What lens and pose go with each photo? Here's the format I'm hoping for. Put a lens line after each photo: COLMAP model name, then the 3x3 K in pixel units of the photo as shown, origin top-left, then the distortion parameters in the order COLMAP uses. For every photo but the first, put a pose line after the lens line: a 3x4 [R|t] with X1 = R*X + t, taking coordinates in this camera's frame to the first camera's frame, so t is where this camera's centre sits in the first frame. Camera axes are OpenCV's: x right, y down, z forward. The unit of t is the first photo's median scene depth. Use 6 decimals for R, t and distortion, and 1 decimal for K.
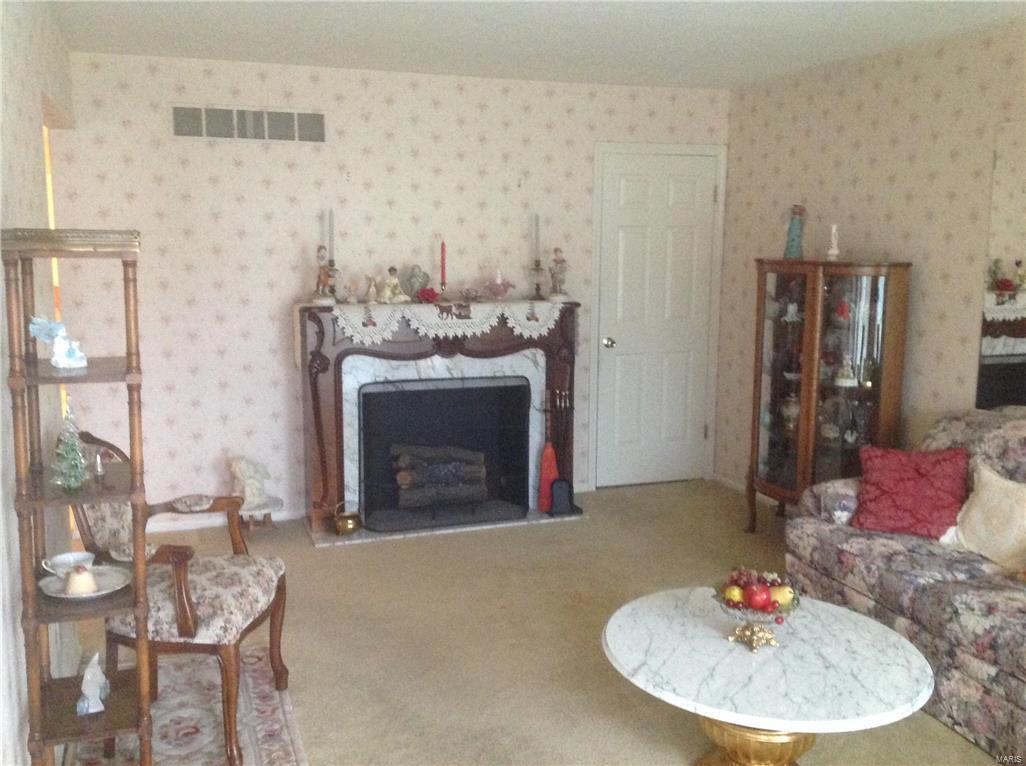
lens RADIAL K [[984.5, 0, 513.0], [0, 984.5, 383.0], [0, 0, 1]] dist [0.183546, -0.353315]
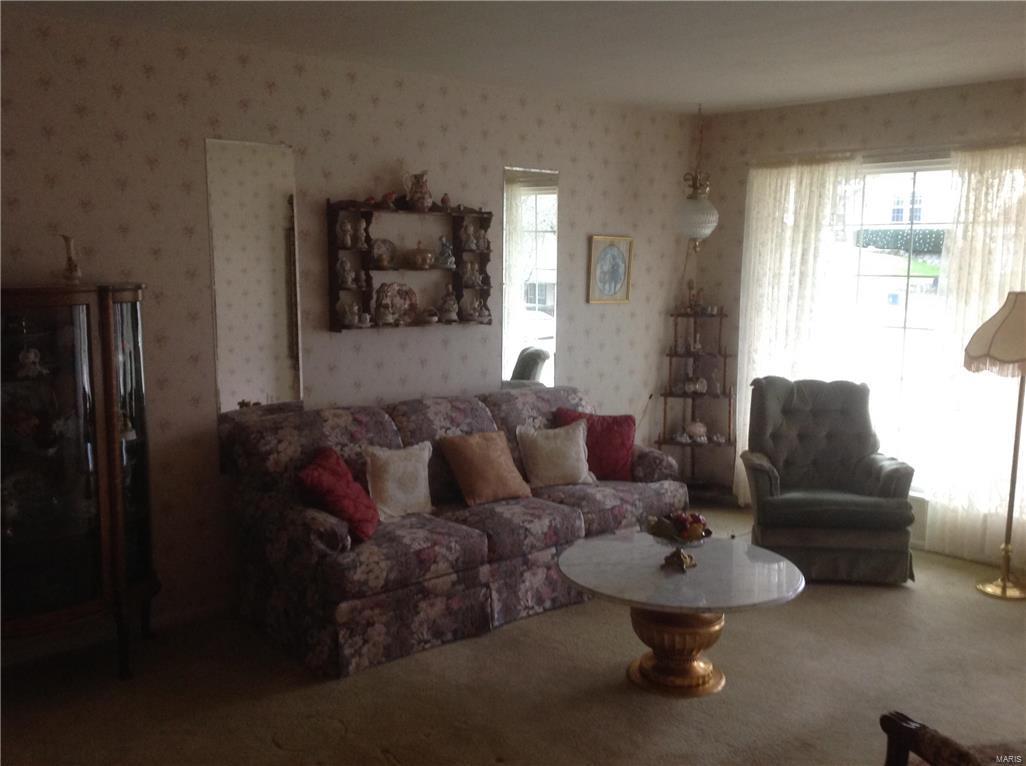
lens RADIAL K [[984.5, 0, 513.0], [0, 984.5, 383.0], [0, 0, 1]] dist [0.183546, -0.353315]
pose [[-0.372665, -0.137814, 0.917675, -0.738998], [0.138638, 0.969543, 0.201904, -0.232164], [-0.917551, 0.202467, -0.342209, 1.418786]]
